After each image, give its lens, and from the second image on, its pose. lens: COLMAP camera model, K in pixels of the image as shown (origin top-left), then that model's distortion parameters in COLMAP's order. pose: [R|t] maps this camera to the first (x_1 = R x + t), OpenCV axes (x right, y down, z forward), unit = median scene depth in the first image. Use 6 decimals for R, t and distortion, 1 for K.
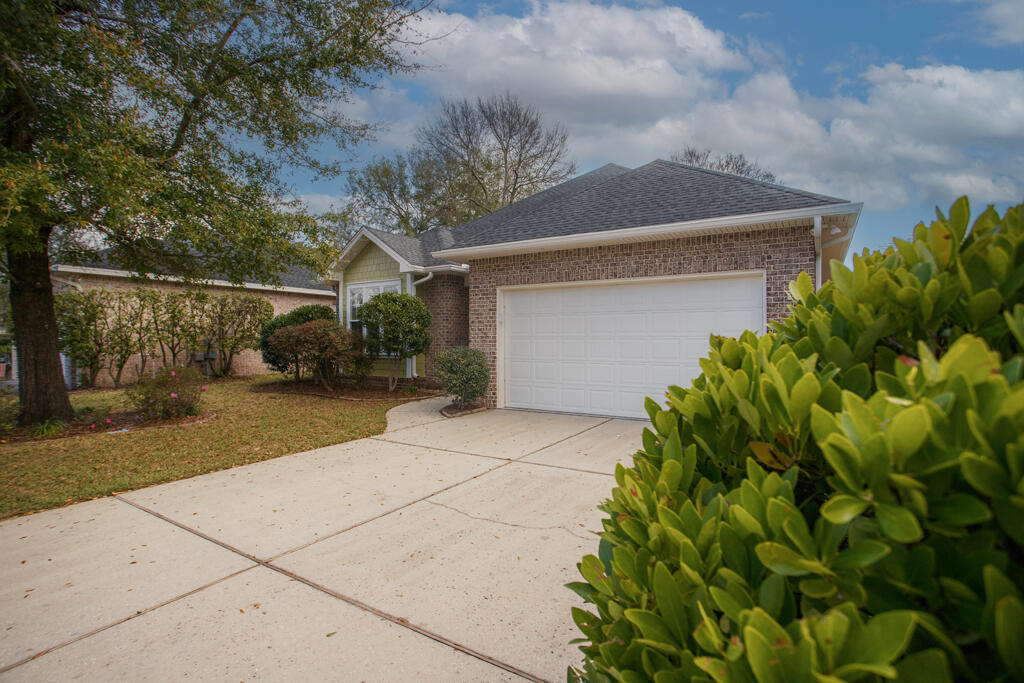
lens RADIAL K [[512.7, 0, 489.9], [0, 512.7, 334.3], [0, 0, 1]] dist [-0.040447, 0.010632]
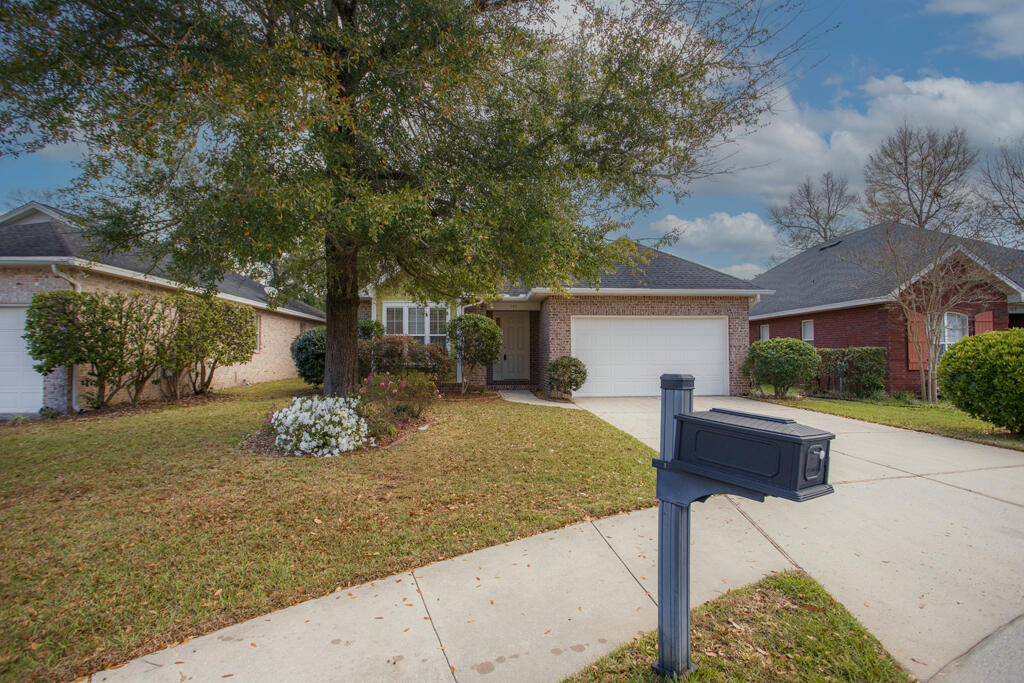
lens RADIAL K [[512.7, 0, 503.6], [0, 512.7, 338.6], [0, 0, 1]] dist [-0.040447, 0.010632]
pose [[0.791569, 0.014363, 0.610911, -1.142417], [-0.001361, 0.999763, -0.021742, 0.007421], [-0.611078, 0.016378, 0.791401, -0.052257]]
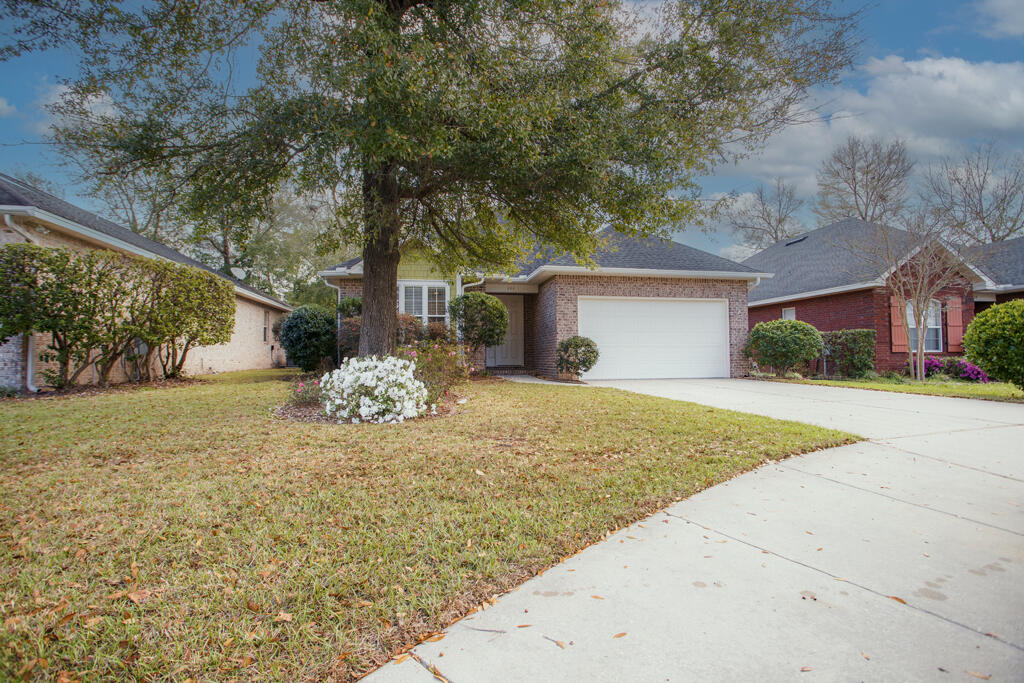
lens RADIAL K [[512.7, 0, 509.2], [0, 512.7, 337.4], [0, 0, 1]] dist [-0.040447, 0.010632]
pose [[0.711233, 0.021837, 0.702617, -1.239594], [-0.001409, 0.999560, -0.029640, 0.073694], [-0.702955, 0.020091, 0.710950, 0.129407]]
